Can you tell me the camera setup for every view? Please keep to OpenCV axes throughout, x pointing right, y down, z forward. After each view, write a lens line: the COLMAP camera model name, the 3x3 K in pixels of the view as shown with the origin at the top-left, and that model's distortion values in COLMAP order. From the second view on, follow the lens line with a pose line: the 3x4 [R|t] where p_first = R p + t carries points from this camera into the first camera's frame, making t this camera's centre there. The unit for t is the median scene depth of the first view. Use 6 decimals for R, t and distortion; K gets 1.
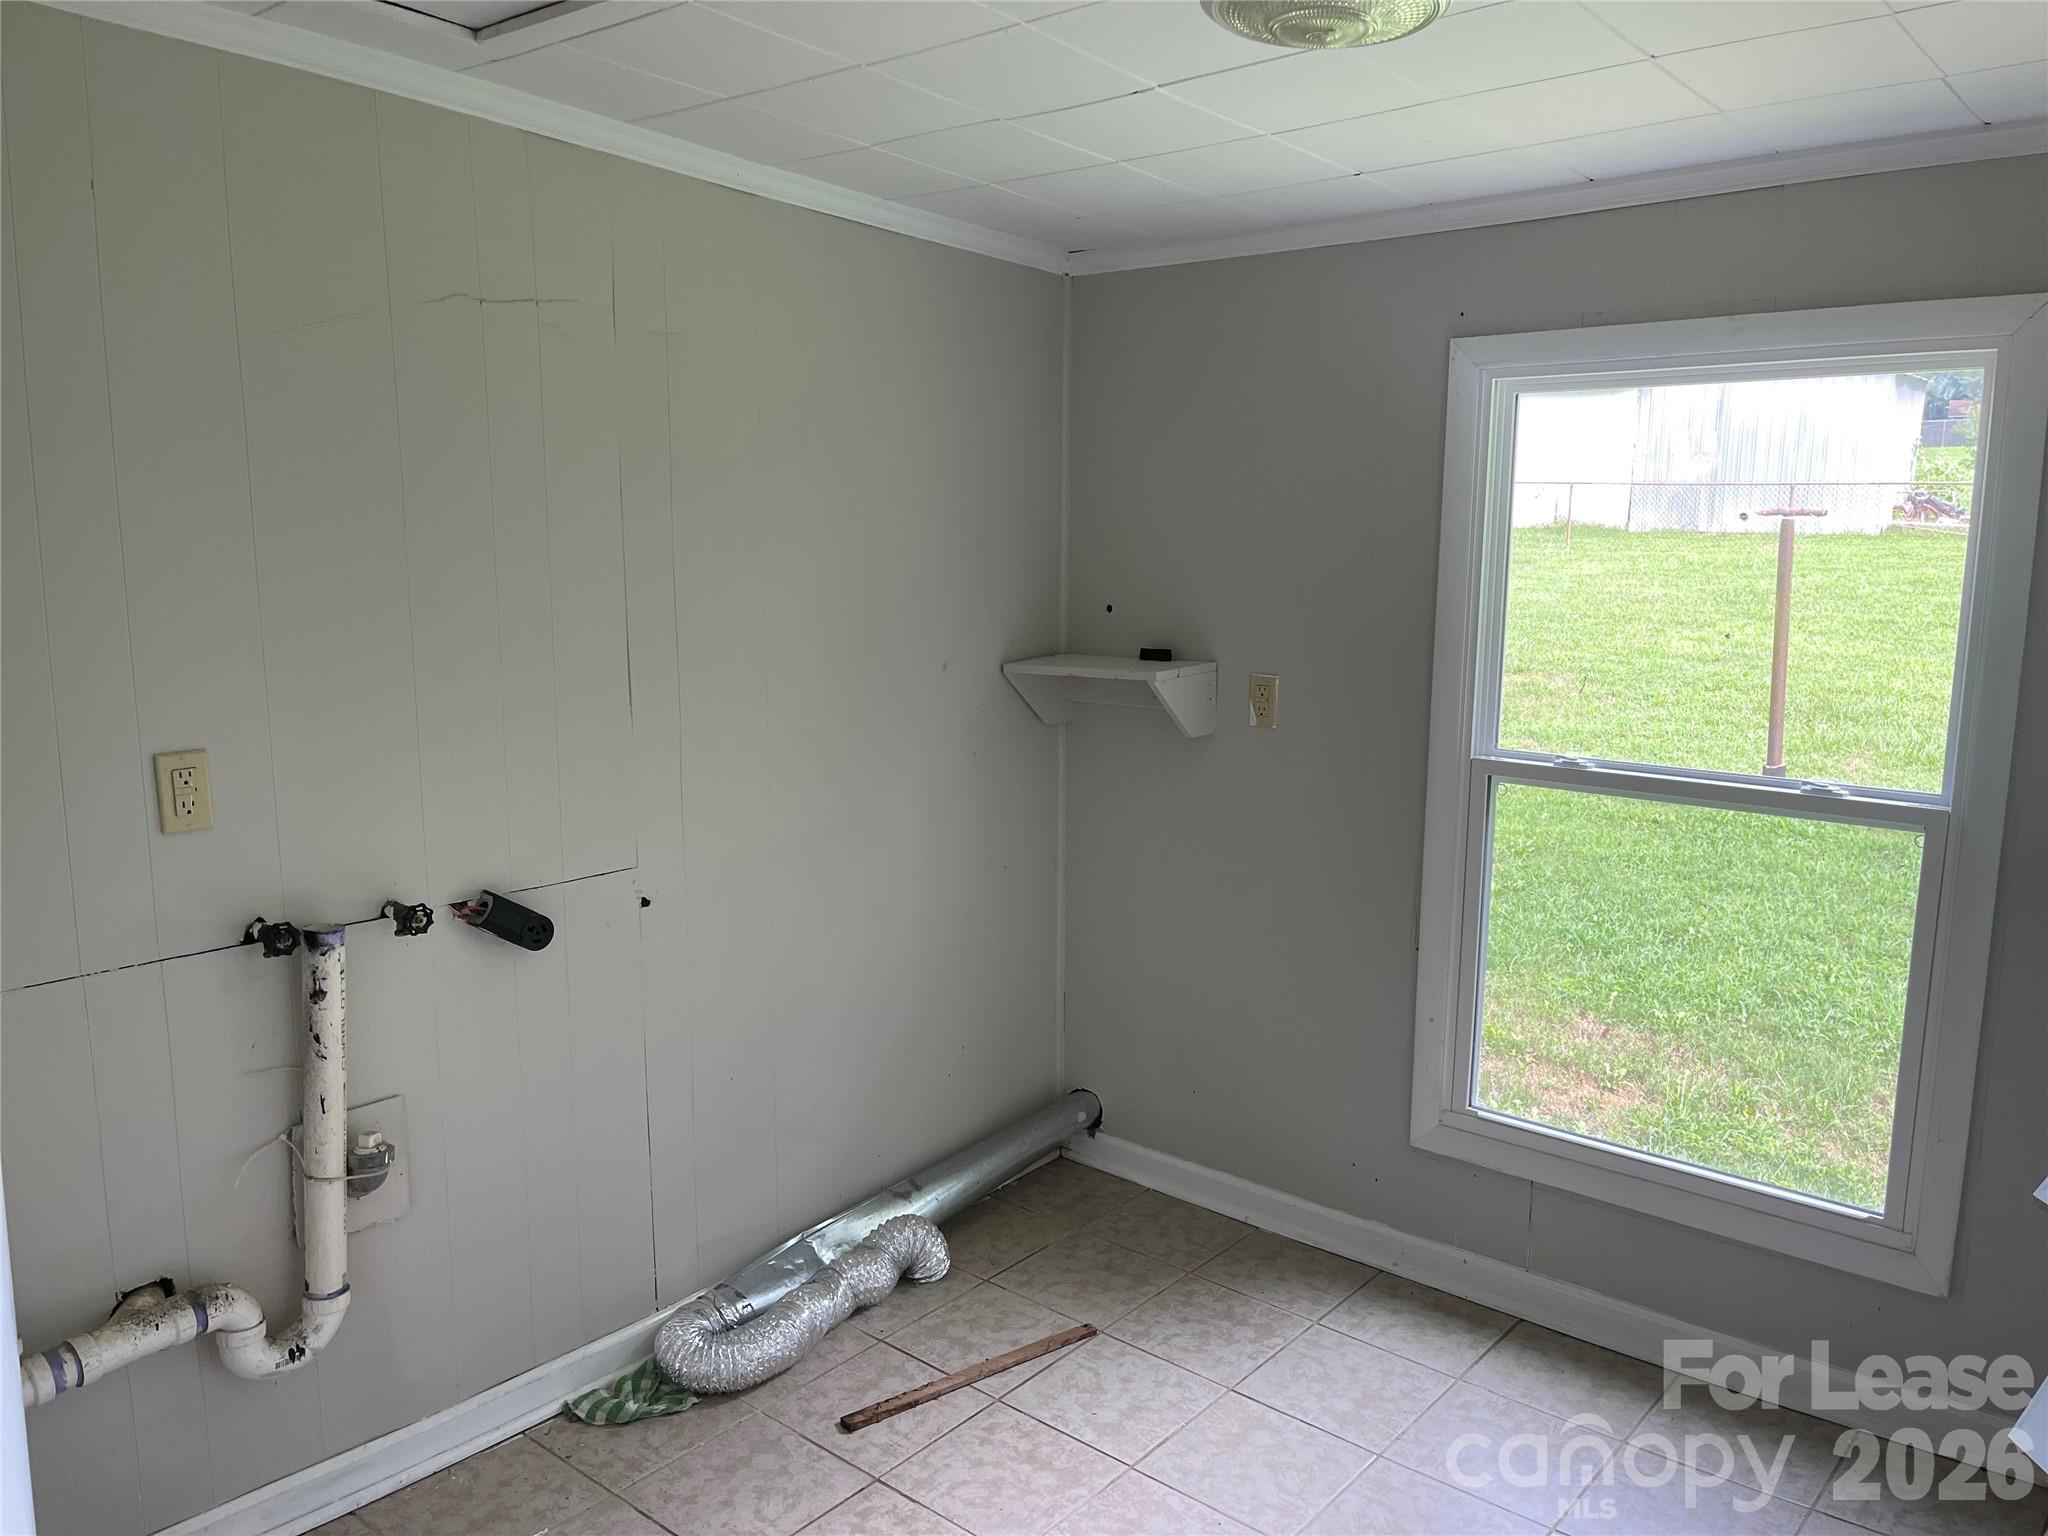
lens RADIAL K [[1552.2, 0, 1041.3], [0, 1552.2, 769.2], [0, 0, 1]] dist [0.044710, -0.039753]
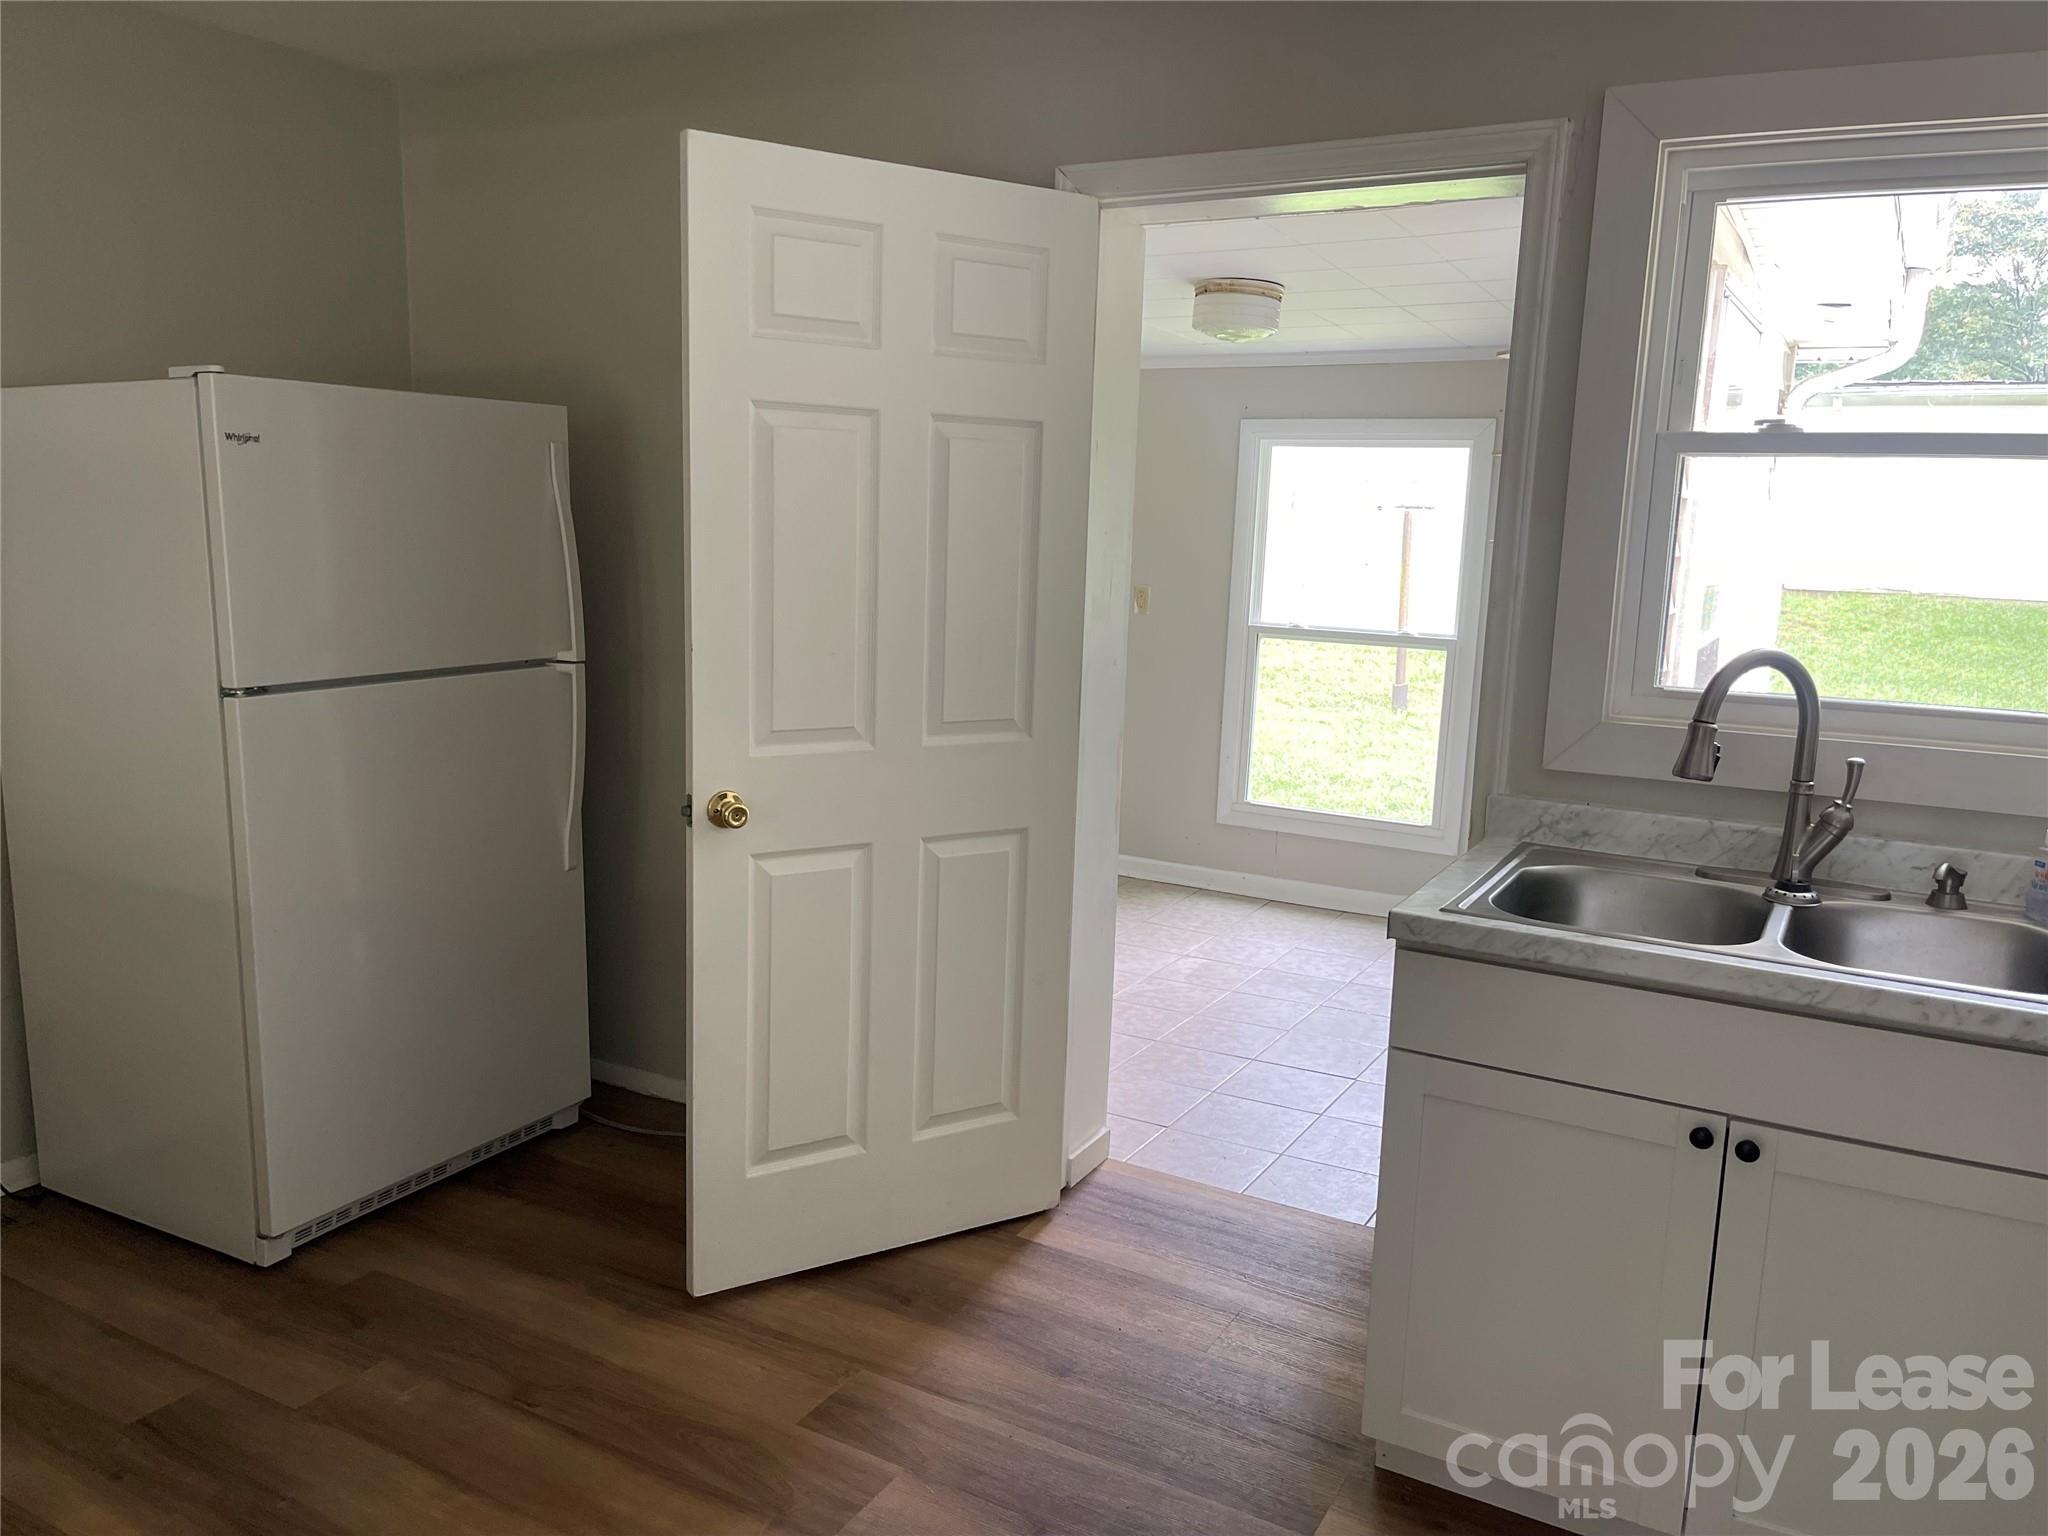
lens RADIAL K [[1552.2, 0, 1011.2], [0, 1552.2, 765.3], [0, 0, 1]] dist [0.044710, -0.039753]
pose [[0.982885, -0.005599, 0.184137, -0.402112], [0.003221, 0.999908, 0.013214, 0.147072], [-0.184194, -0.012395, 0.982812, -0.936926]]
